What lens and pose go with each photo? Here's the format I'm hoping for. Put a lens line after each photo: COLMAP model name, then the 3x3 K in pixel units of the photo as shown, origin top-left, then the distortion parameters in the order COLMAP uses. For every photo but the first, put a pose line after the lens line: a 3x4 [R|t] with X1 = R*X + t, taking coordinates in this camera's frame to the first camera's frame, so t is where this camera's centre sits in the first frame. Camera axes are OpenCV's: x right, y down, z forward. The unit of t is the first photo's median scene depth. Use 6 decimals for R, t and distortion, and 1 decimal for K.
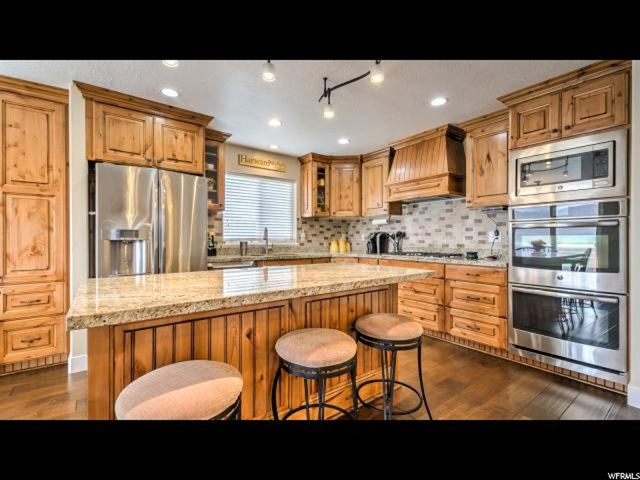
lens RADIAL K [[288.2, 0, 320.0], [0, 288.2, 240.0], [0, 0, 1]] dist [0.001404, -0.000731]
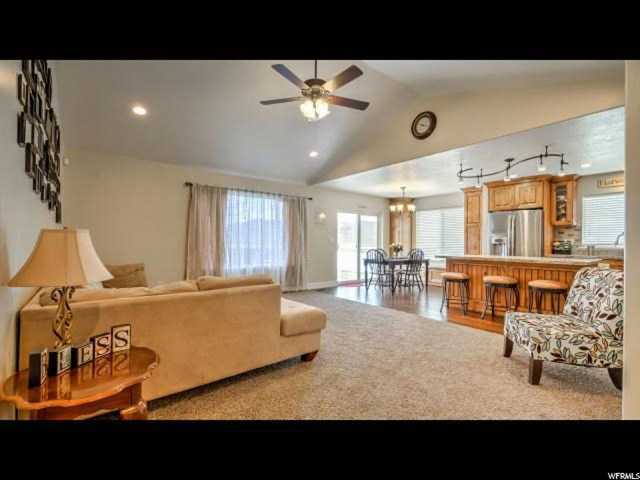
lens RADIAL K [[288.2, 0, 320.0], [0, 288.2, 240.0], [0, 0, 1]] dist [0.001404, -0.000731]
pose [[0.018403, -0.007018, -0.999806, 1.288124], [-0.009196, 0.999932, -0.007188, 0.001603], [0.999788, 0.009327, 0.018337, -0.391884]]
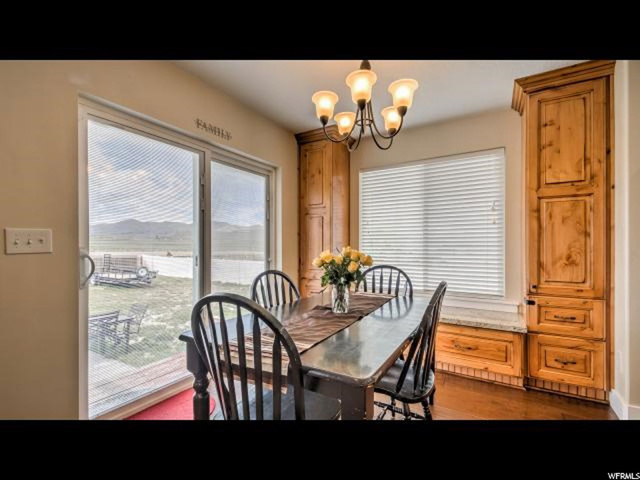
lens RADIAL K [[280.5, 0, 320.1], [0, 280.5, 245.9], [0, 0, 1]] dist [0.013225, -0.000245]
pose [[0.374210, 0.001555, -0.927342, -0.357747], [-0.002195, 0.999997, 0.000791, -0.003717], [0.927341, 0.001740, 0.374213, -0.013058]]
